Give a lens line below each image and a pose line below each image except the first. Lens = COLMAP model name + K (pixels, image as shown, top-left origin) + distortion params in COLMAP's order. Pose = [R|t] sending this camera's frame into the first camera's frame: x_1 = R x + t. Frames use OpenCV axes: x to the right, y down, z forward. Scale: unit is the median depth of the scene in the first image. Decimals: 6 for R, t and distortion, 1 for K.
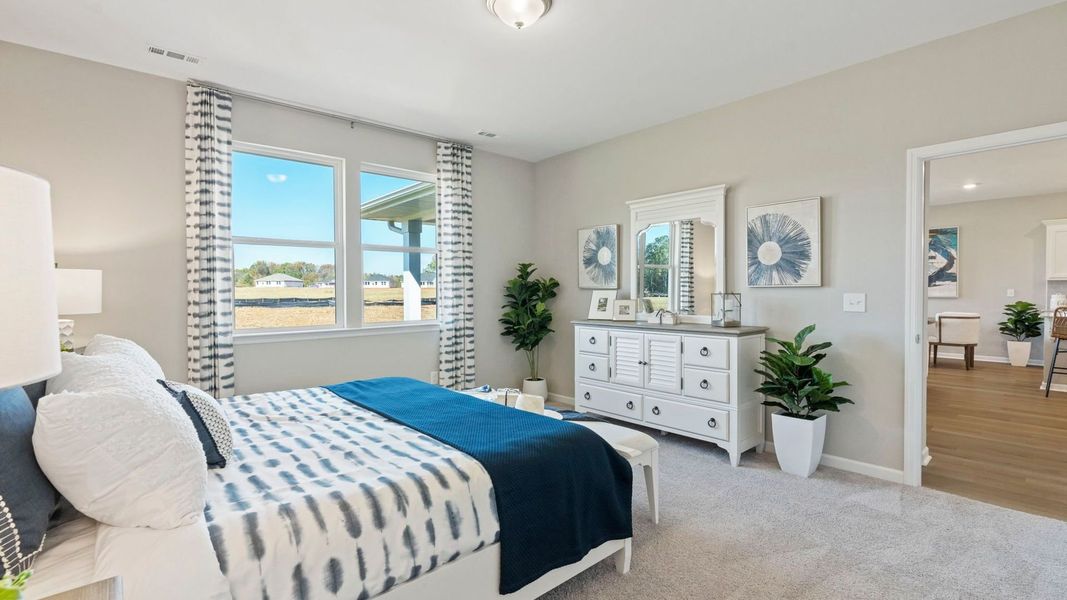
lens RADIAL K [[486.8, 0, 533.5], [0, 486.8, 300.0], [0, 0, 1]] dist [-0.003294, 0.000039]
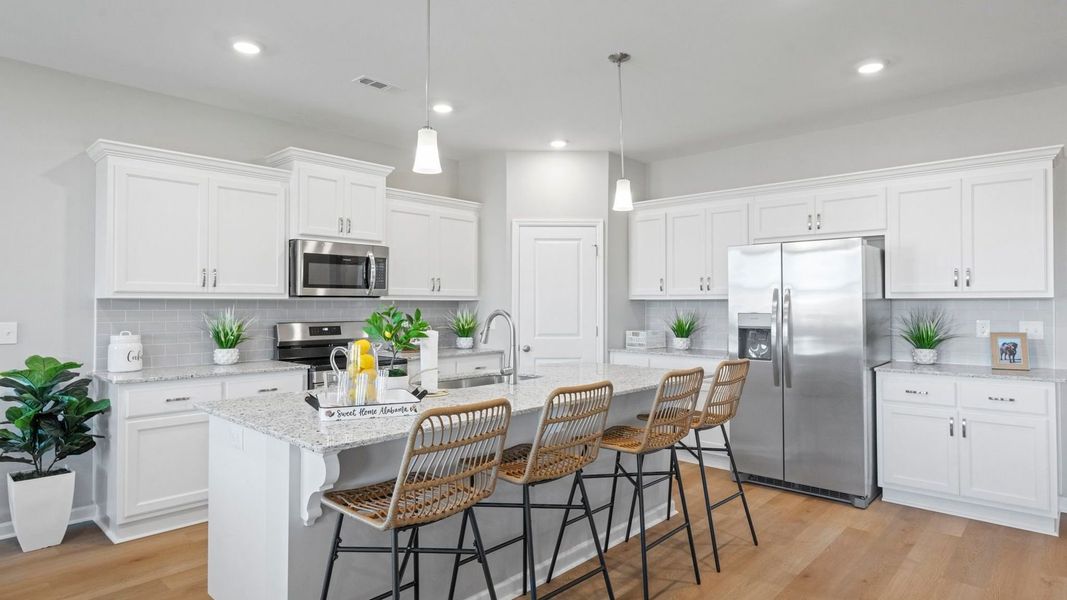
lens RADIAL K [[616.0, 0, 533.9], [0, 616.0, 288.0], [0, 0, 1]] dist [0.000562, 0.000578]
pose [[-0.102561, 0.022741, 0.994467, 0.526998], [0.020926, 0.999567, -0.020700, -0.030873], [-0.994507, 0.018688, -0.102993, 0.695085]]
